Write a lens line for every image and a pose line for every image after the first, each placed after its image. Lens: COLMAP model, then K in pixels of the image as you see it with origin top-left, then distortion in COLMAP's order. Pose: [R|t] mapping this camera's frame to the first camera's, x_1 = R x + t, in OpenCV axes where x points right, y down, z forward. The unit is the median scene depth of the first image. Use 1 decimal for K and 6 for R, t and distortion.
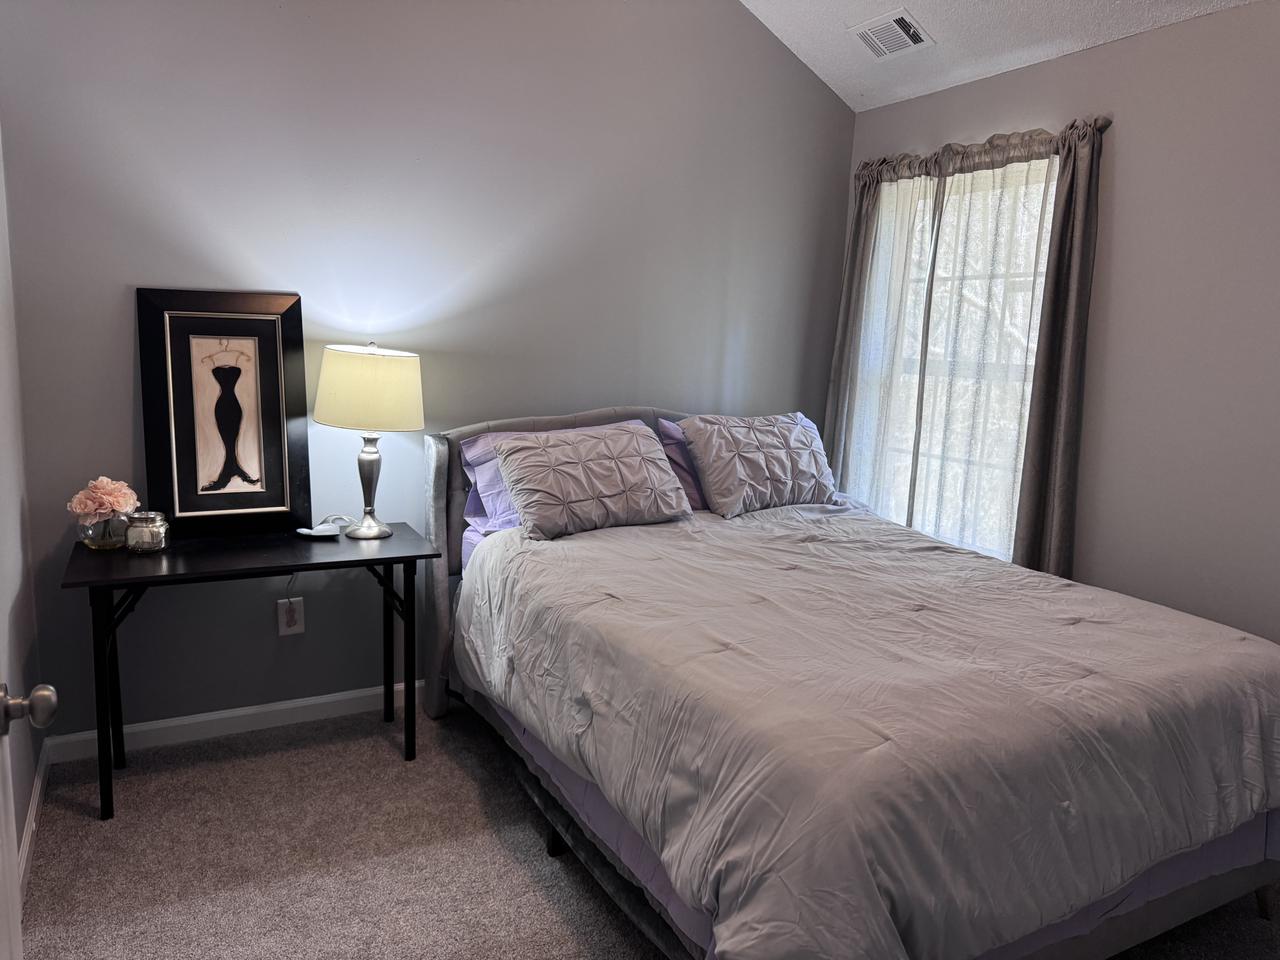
lens RADIAL K [[962.4, 0, 649.4], [0, 962.4, 482.1], [0, 0, 1]] dist [0.100104, -0.096645]
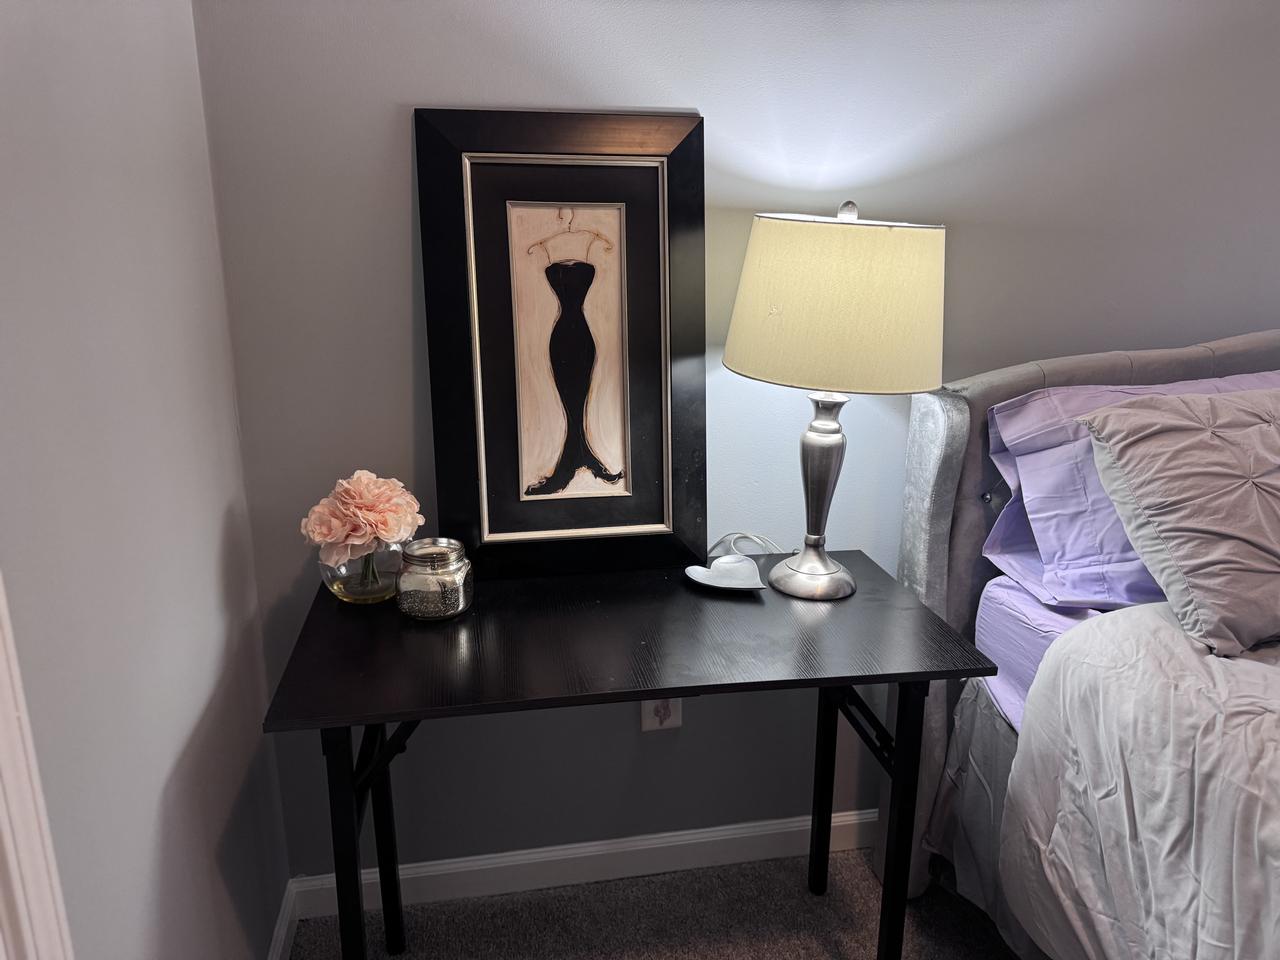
lens RADIAL K [[962.4, 0, 664.4], [0, 962.4, 478.2], [0, 0, 1]] dist [0.100104, -0.096645]
pose [[0.959442, 0.047191, -0.277928, -0.230500], [-0.020366, 0.994916, 0.098629, -0.054222], [0.281169, -0.088969, 0.955525, 0.500060]]
